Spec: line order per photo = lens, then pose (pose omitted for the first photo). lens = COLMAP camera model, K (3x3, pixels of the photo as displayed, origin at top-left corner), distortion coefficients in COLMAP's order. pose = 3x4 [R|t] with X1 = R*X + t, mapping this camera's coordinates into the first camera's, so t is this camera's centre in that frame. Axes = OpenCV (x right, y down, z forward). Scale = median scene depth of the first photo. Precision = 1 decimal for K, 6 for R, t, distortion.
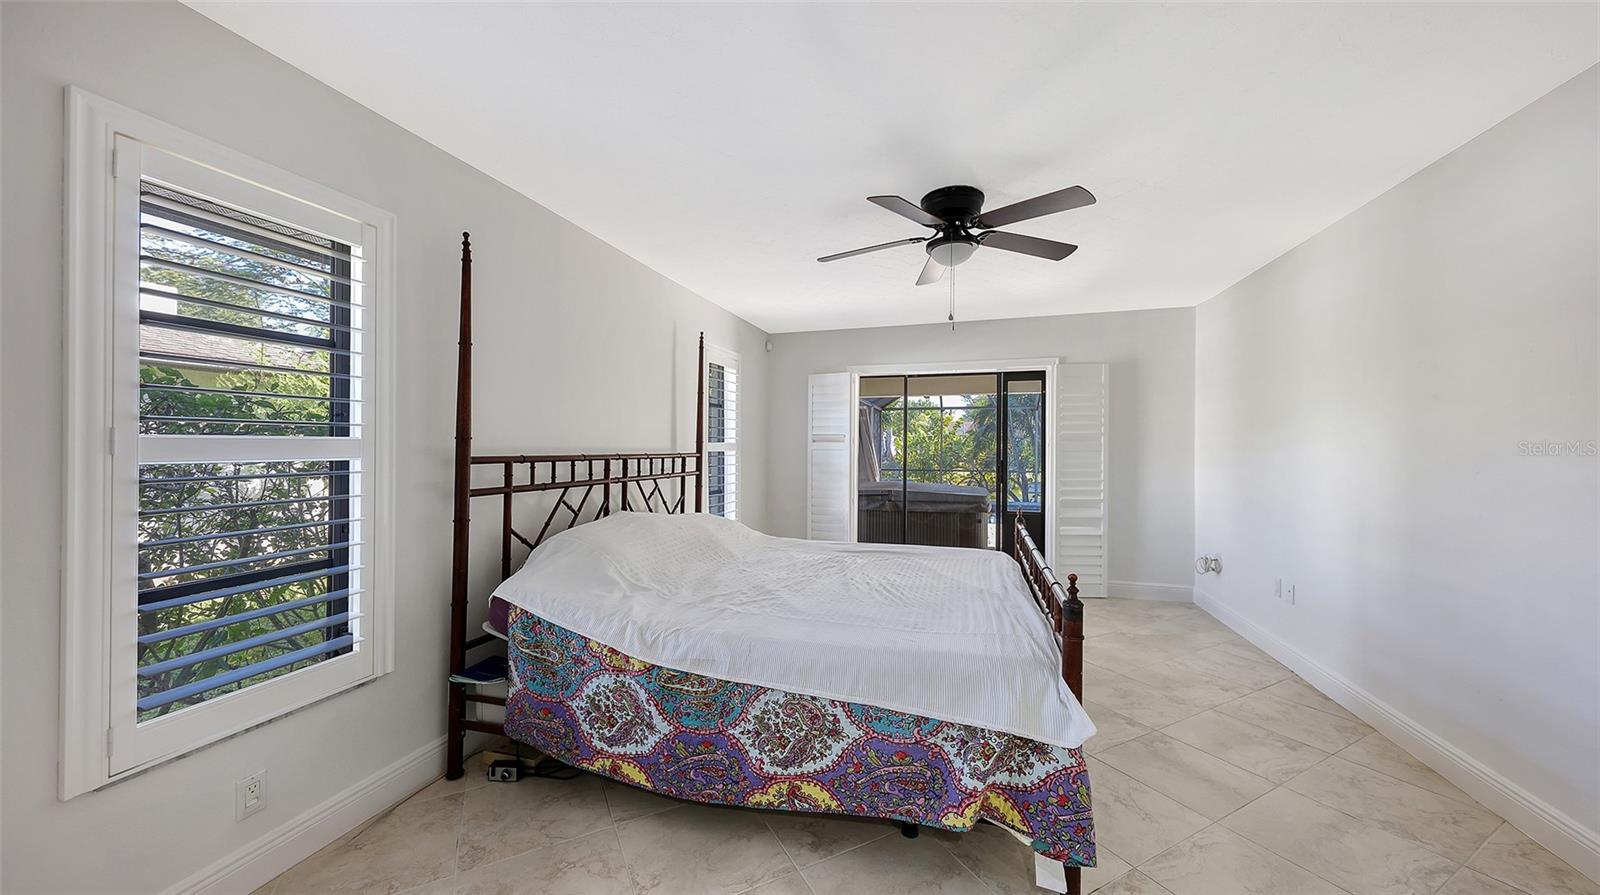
lens RADIAL K [[560.0, 0, 803.0], [0, 560.0, 443.9], [0, 0, 1]] dist [0.001937, 0.000118]
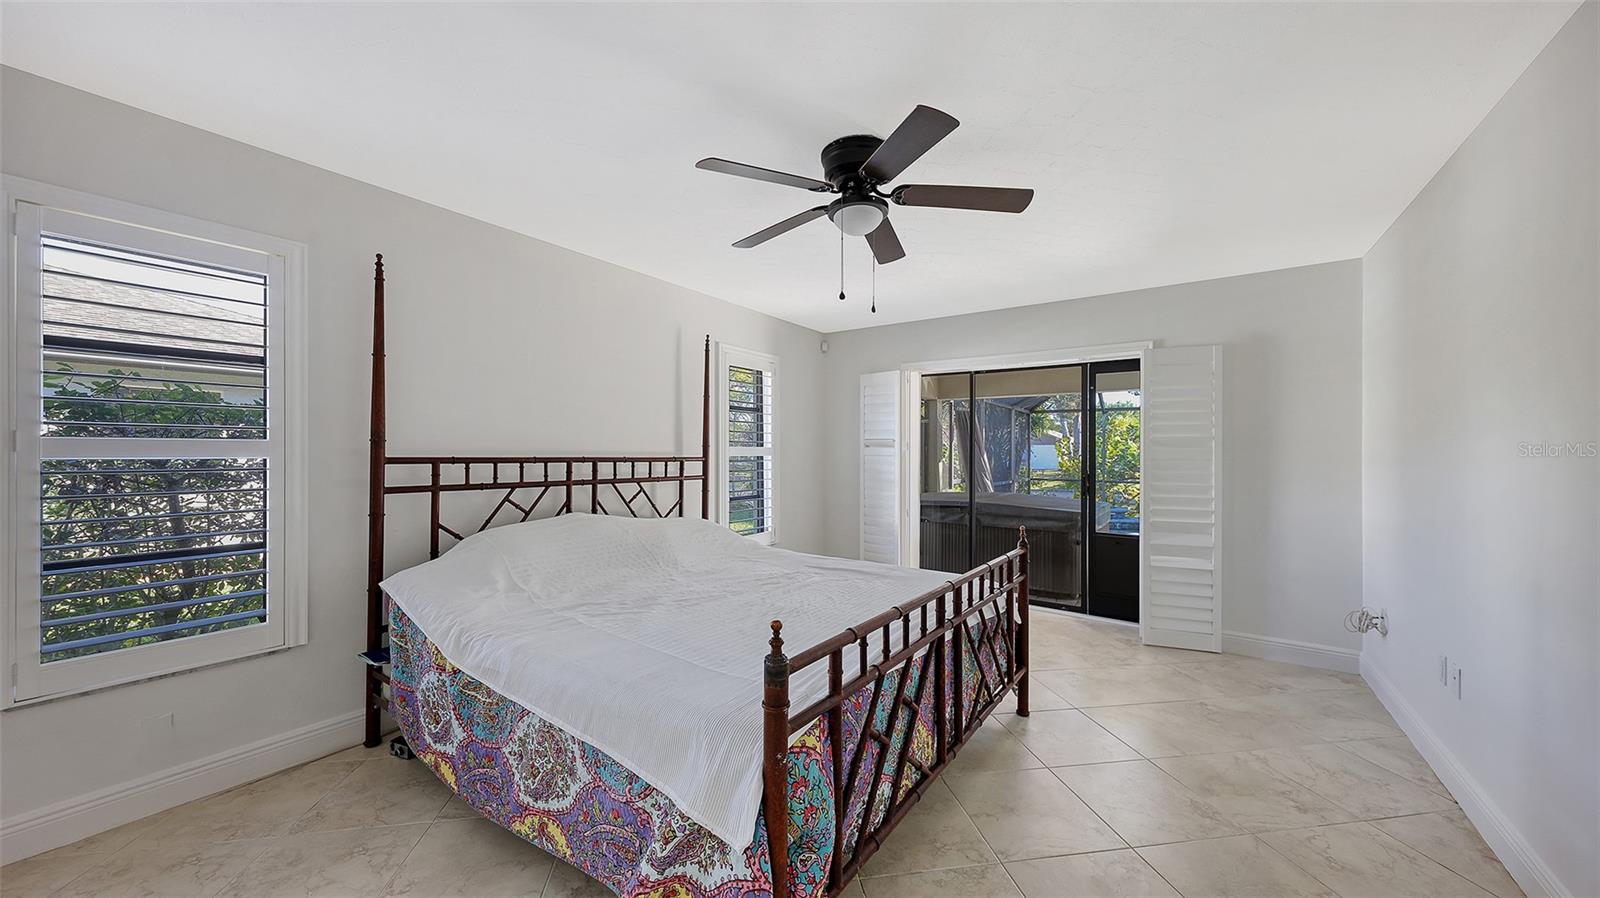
lens RADIAL K [[558.6, 0, 804.1], [0, 558.6, 450.4], [0, 0, 1]] dist [0.000686, -0.000145]
pose [[0.948026, 0.005591, -0.318145, 0.458038], [-0.005425, 0.999984, 0.001408, 0.002897], [0.318147, 0.000391, 0.948041, 0.188106]]
